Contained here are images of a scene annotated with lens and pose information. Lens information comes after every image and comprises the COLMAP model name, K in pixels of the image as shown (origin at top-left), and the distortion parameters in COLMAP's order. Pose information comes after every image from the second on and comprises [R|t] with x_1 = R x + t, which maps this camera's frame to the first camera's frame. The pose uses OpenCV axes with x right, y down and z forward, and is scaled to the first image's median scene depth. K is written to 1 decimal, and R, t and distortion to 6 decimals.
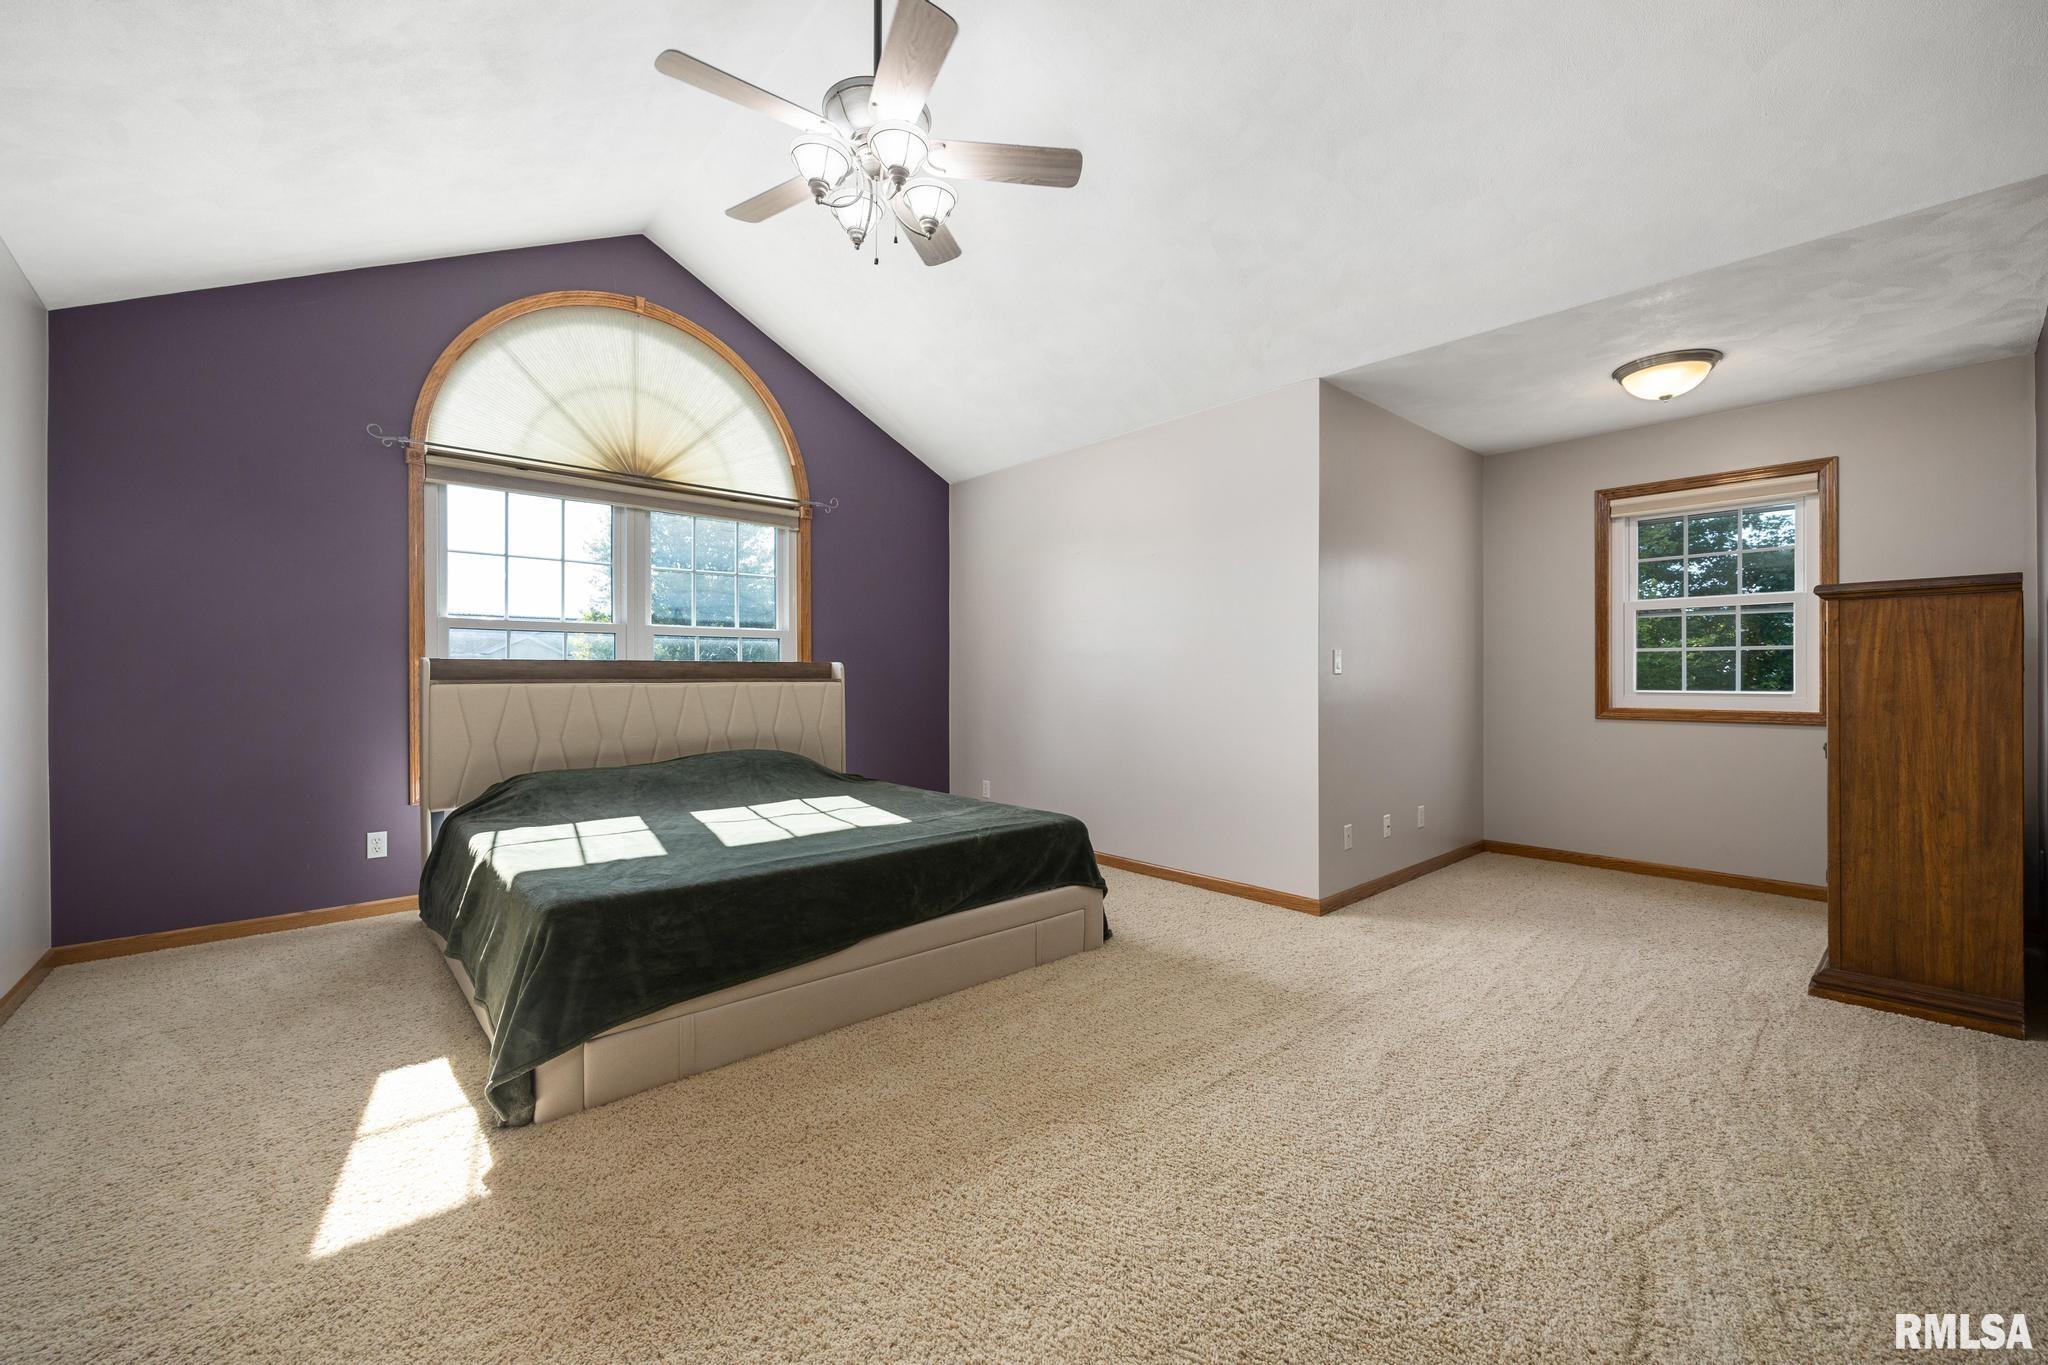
lens RADIAL K [[819.4, 0, 1029.9], [0, 819.4, 687.9], [0, 0, 1]] dist [0.001036, 0.000827]
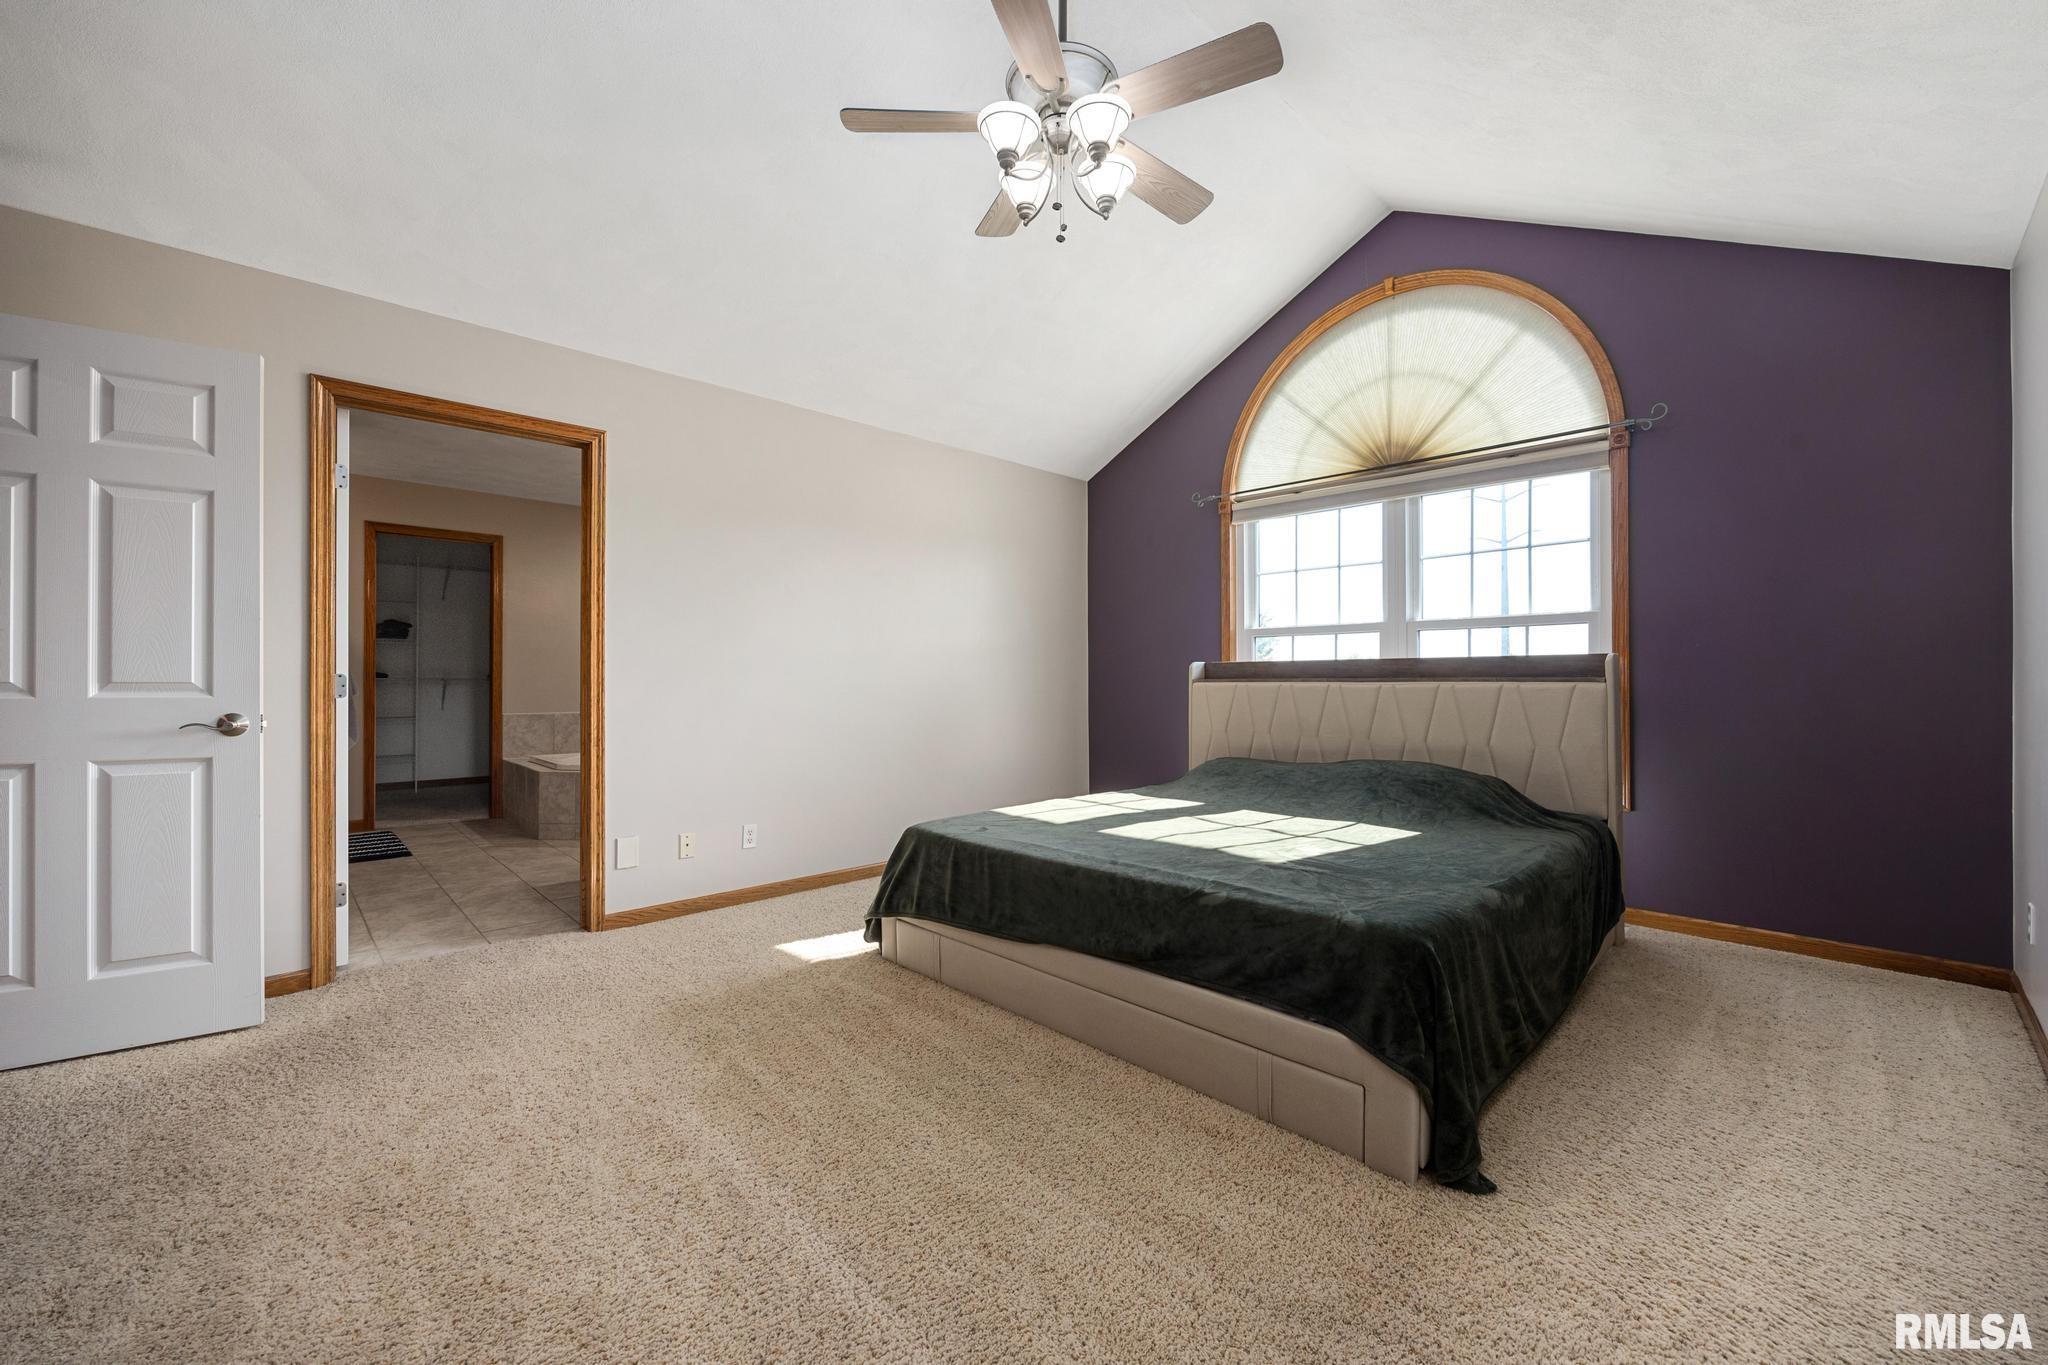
lens RADIAL K [[819.4, 0, 1029.8], [0, 819.4, 668.5], [0, 0, 1]] dist [0.001036, 0.000827]
pose [[0.040567, -0.007859, -0.999146, 0.457281], [-0.009996, 0.999916, -0.008271, -0.009987], [0.999127, 0.010323, 0.040485, 0.544446]]
